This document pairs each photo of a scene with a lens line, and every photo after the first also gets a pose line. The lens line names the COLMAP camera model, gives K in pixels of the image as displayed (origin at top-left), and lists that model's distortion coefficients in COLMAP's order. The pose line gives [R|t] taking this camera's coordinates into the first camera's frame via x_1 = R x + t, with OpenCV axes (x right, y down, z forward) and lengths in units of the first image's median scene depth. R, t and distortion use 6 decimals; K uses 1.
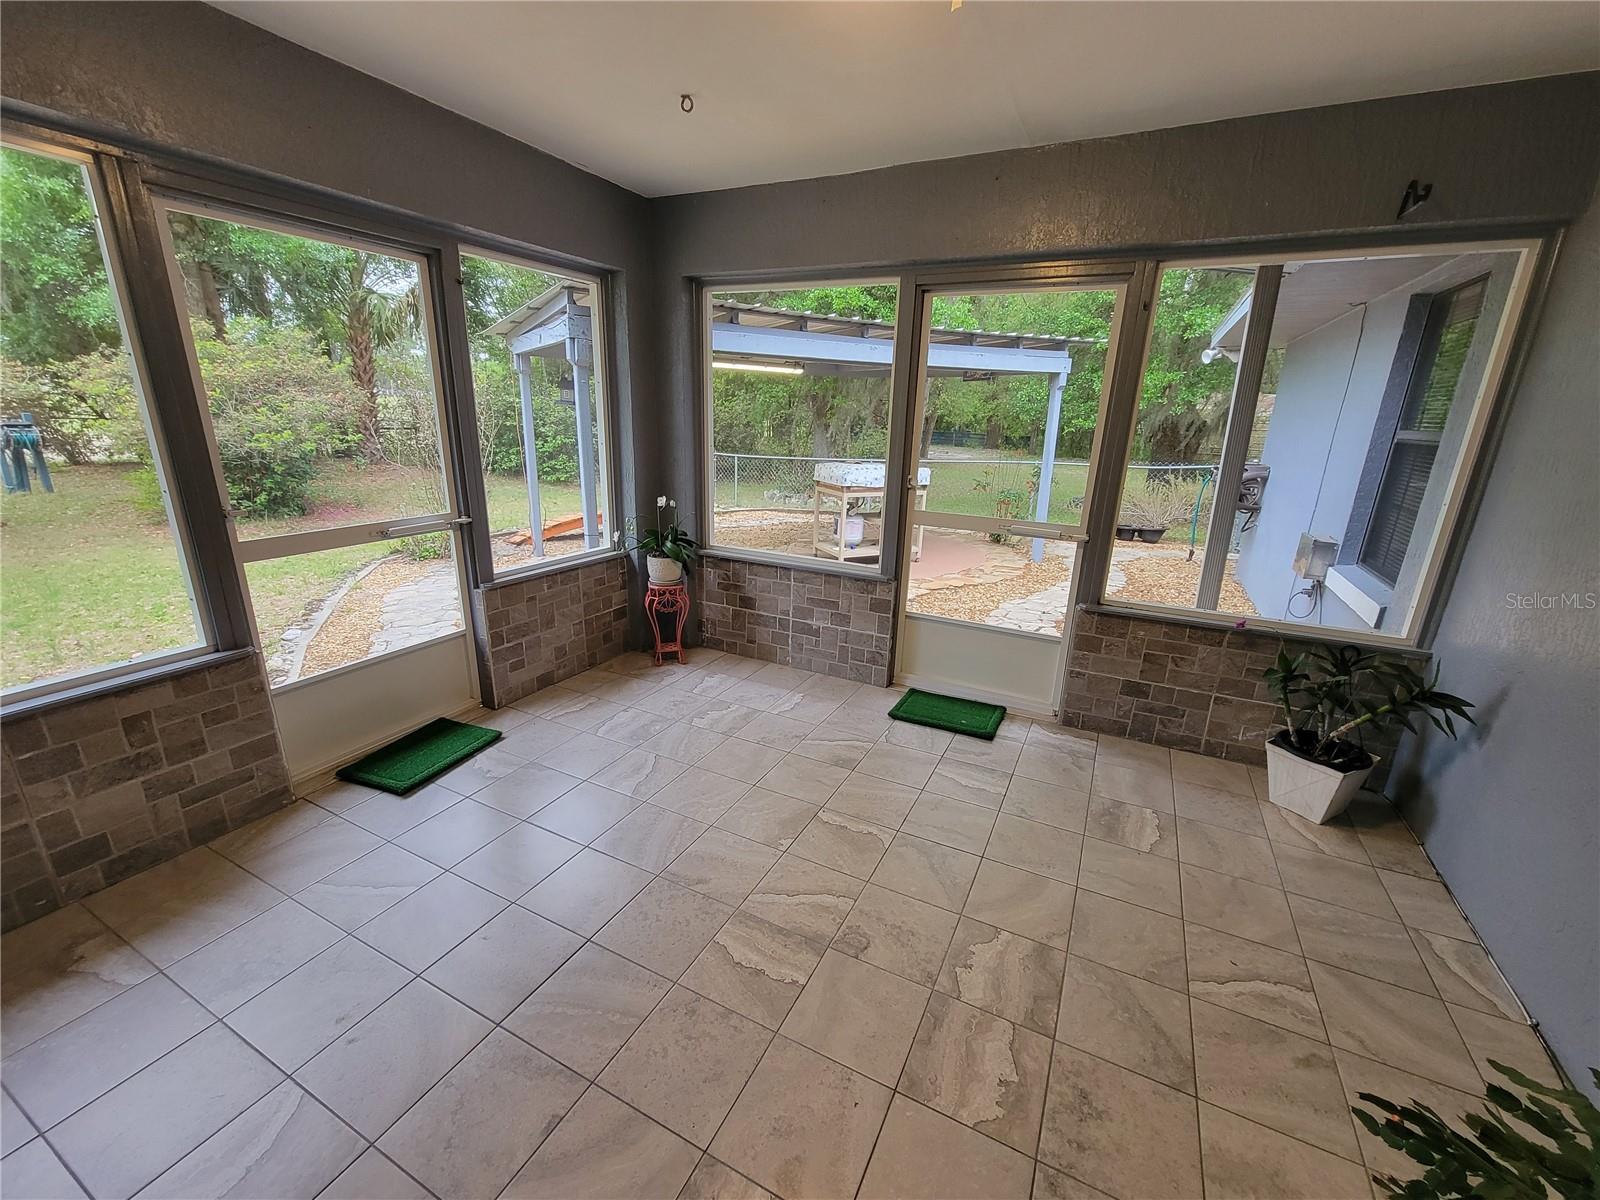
lens RADIAL K [[652.0, 0, 800.6], [0, 652.0, 601.6], [0, 0, 1]] dist [0.000473, 0.000002]
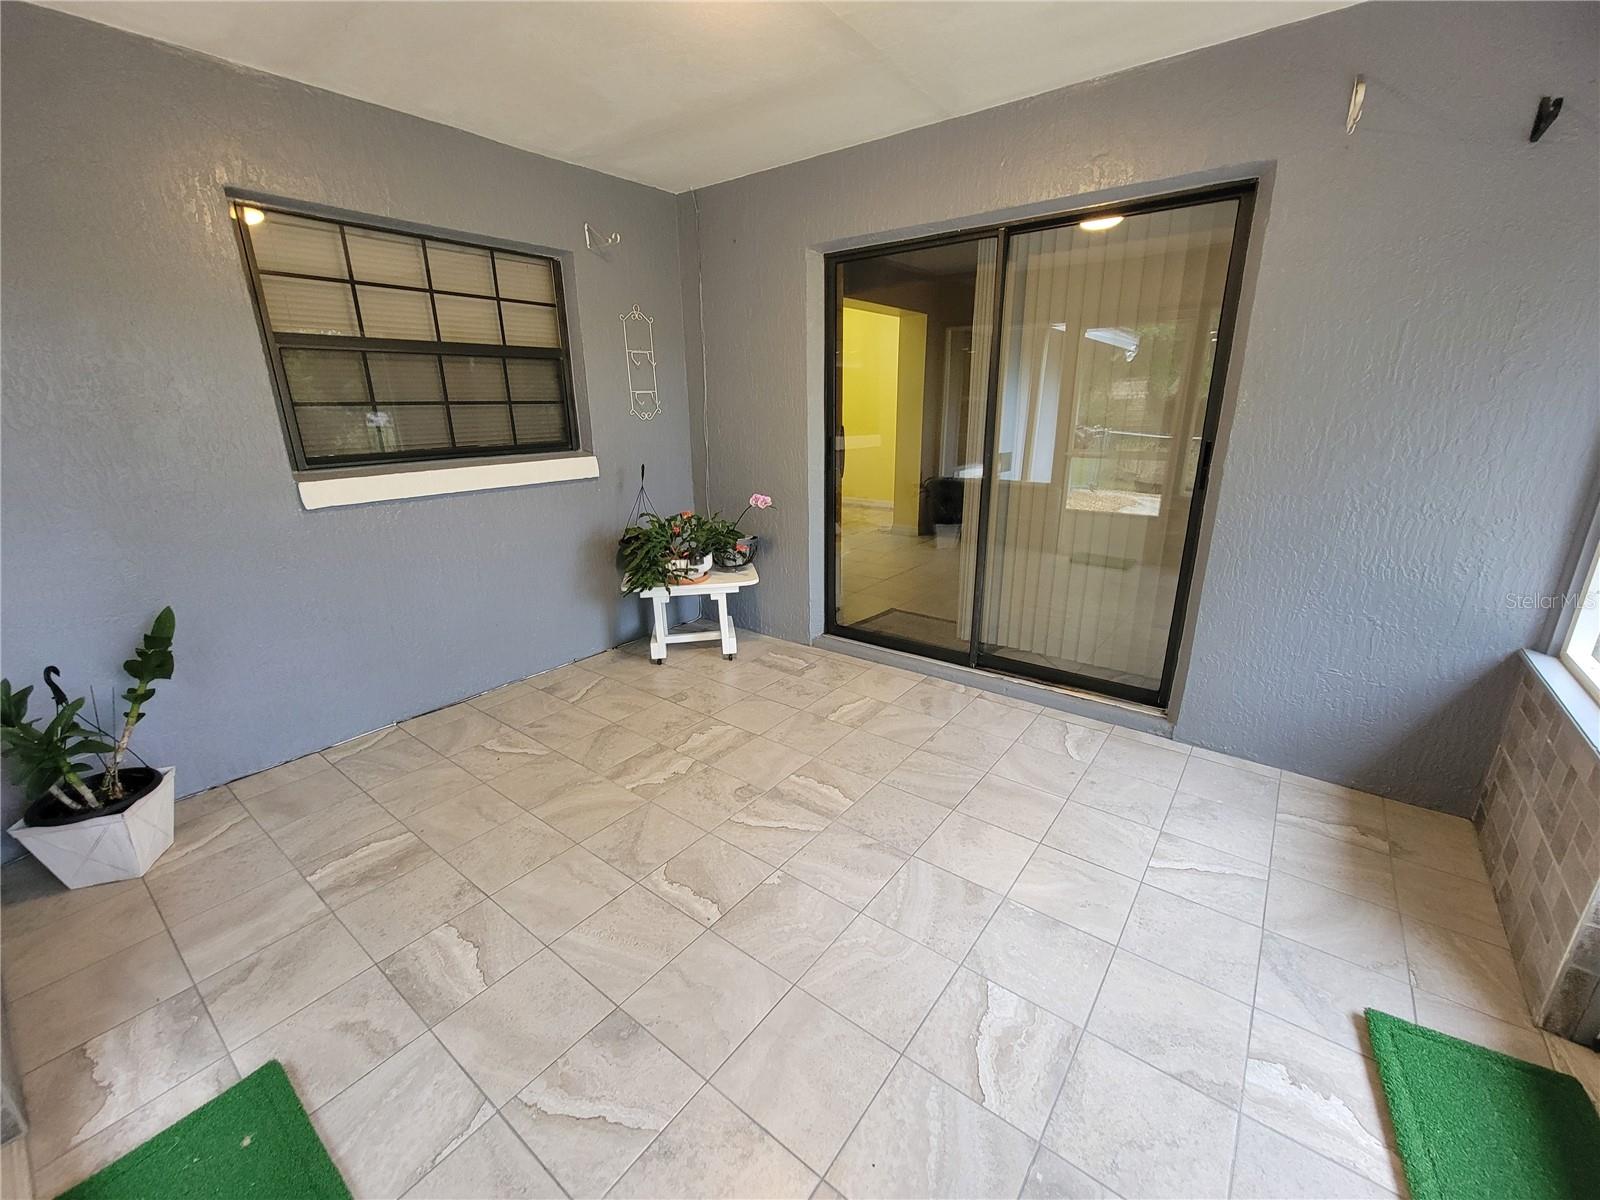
lens RADIAL K [[652.0, 0, 801.1], [0, 652.0, 599.9], [0, 0, 1]] dist [0.000473, 0.000002]
pose [[-0.982347, -0.070072, 0.173446, -0.216363], [0.038811, 0.830672, 0.555407, -0.497353], [-0.182995, 0.552334, -0.813289, 1.769494]]
